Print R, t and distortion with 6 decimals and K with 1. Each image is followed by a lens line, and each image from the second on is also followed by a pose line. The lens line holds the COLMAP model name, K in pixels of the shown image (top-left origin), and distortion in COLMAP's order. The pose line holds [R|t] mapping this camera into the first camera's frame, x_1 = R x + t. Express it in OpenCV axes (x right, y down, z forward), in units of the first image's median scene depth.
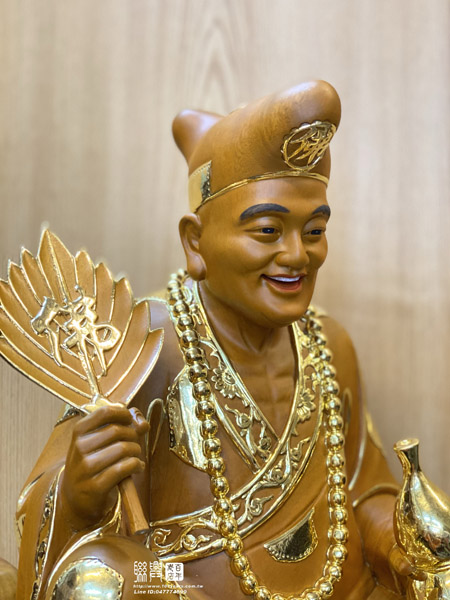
lens RADIAL K [[909.5, 0, 226.2], [0, 909.5, 294.8], [0, 0, 1]] dist [0.075794, 0.000000]
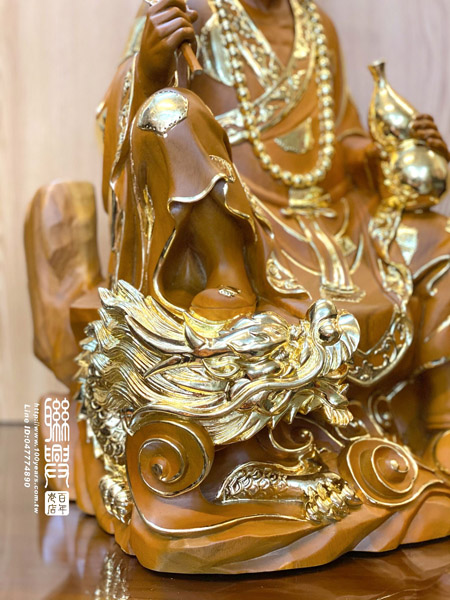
lens RADIAL K [[906.5, 0, 222.3], [0, 906.5, 304.3], [0, 0, 1]] dist [0.056169, 0.000000]
pose [[0.999189, -0.026865, 0.029985, -0.086368], [0.025211, 0.998210, 0.054227, 0.443343], [-0.031388, -0.053427, 0.998078, -0.386015]]
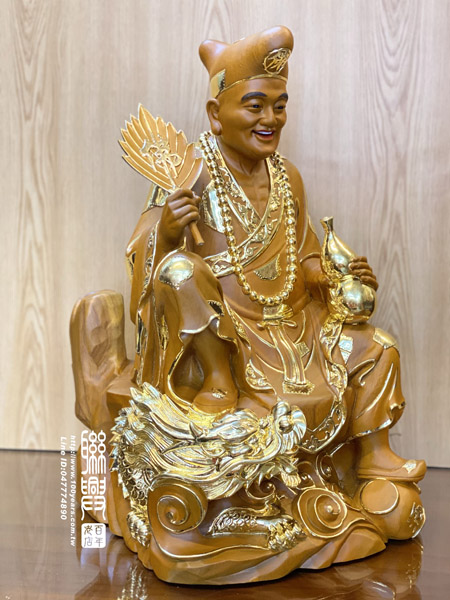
lens RADIAL K [[909.5, 0, 225.6], [0, 909.5, 301.5], [0, 0, 1]] dist [0.075794, 0.000000]
pose [[0.998891, -0.011213, 0.045738, -0.107482], [0.006963, 0.995730, 0.092051, 0.157401], [-0.046575, -0.091630, 0.994703, -0.925681]]
